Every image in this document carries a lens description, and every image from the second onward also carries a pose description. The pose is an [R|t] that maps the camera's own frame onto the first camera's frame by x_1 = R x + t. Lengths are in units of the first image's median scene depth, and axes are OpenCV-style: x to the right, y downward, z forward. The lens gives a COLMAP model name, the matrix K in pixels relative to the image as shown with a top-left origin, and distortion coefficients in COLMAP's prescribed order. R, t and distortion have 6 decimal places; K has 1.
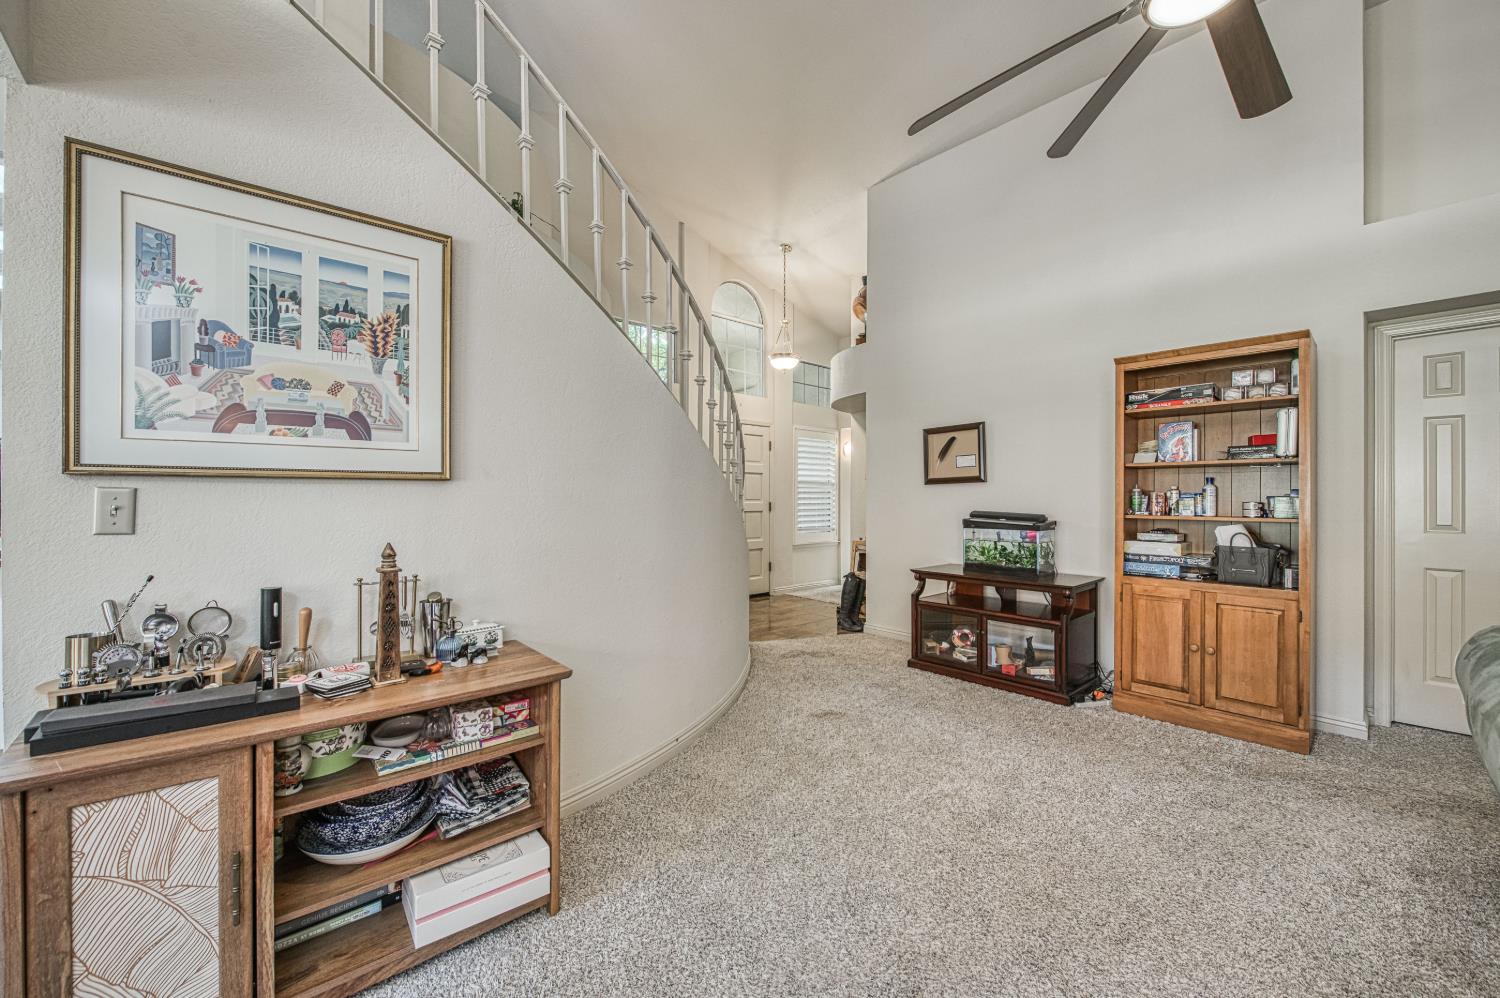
lens RADIAL K [[611.5, 0, 759.5], [0, 611.5, 492.2], [0, 0, 1]] dist [-0.000448, -0.000629]
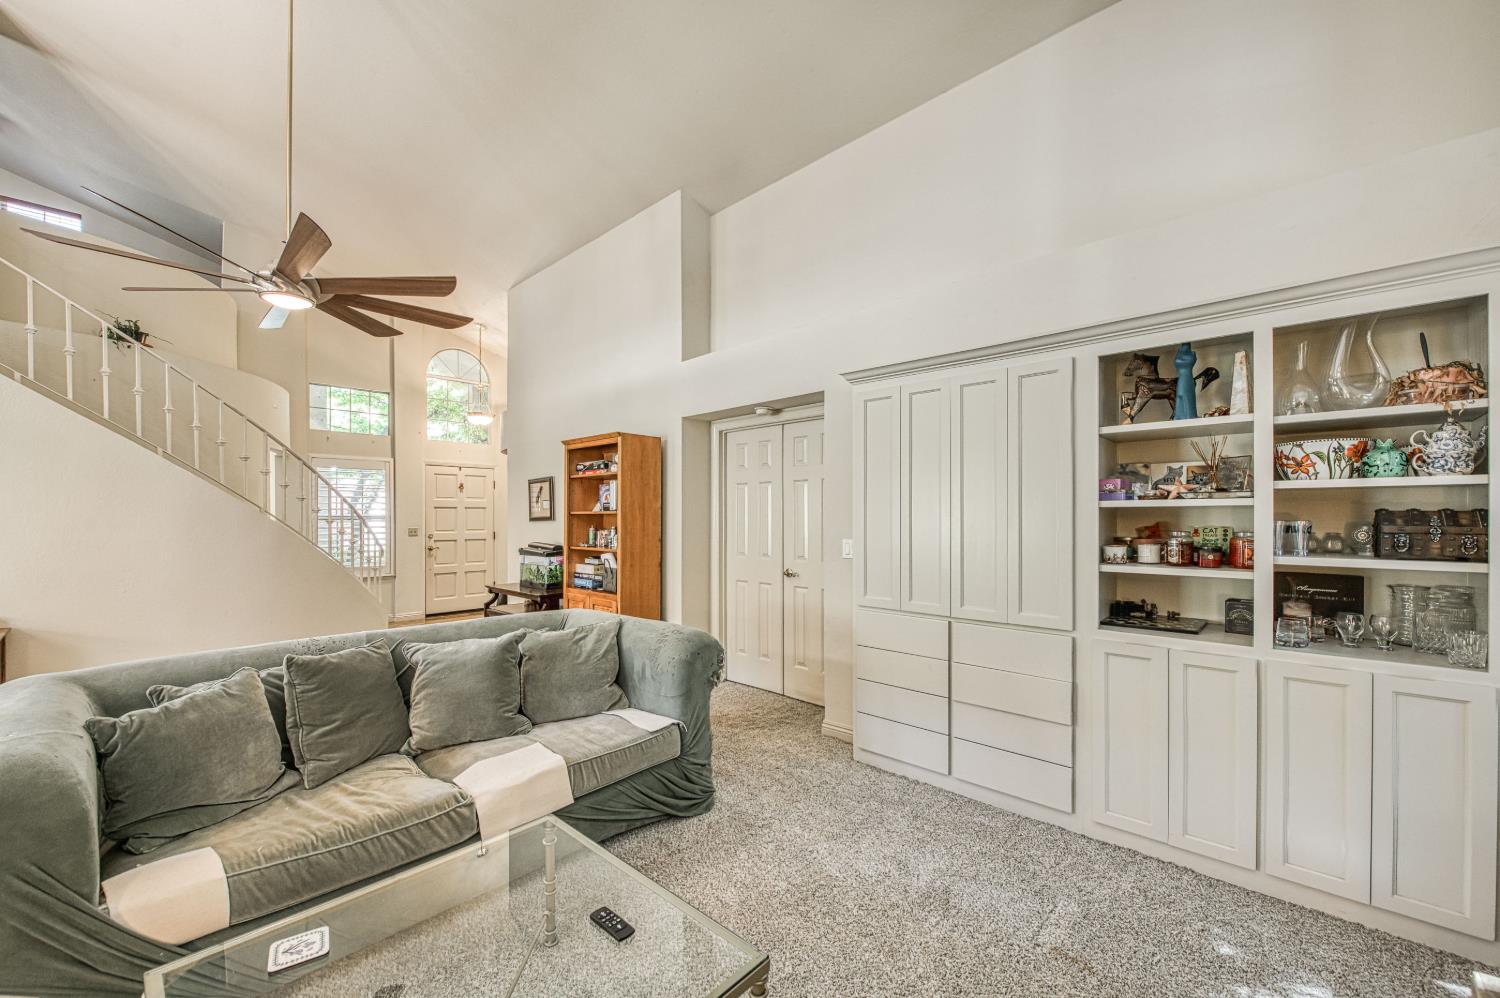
lens RADIAL K [[601.5, 0, 729.0], [0, 601.5, 497.0], [0, 0, 1]] dist [-0.011985, -0.000288]
pose [[0.994654, 0.008209, 0.102940, 0.836155], [-0.004730, 0.999411, -0.033998, -0.034489], [-0.103159, 0.033329, 0.994106, -0.491913]]
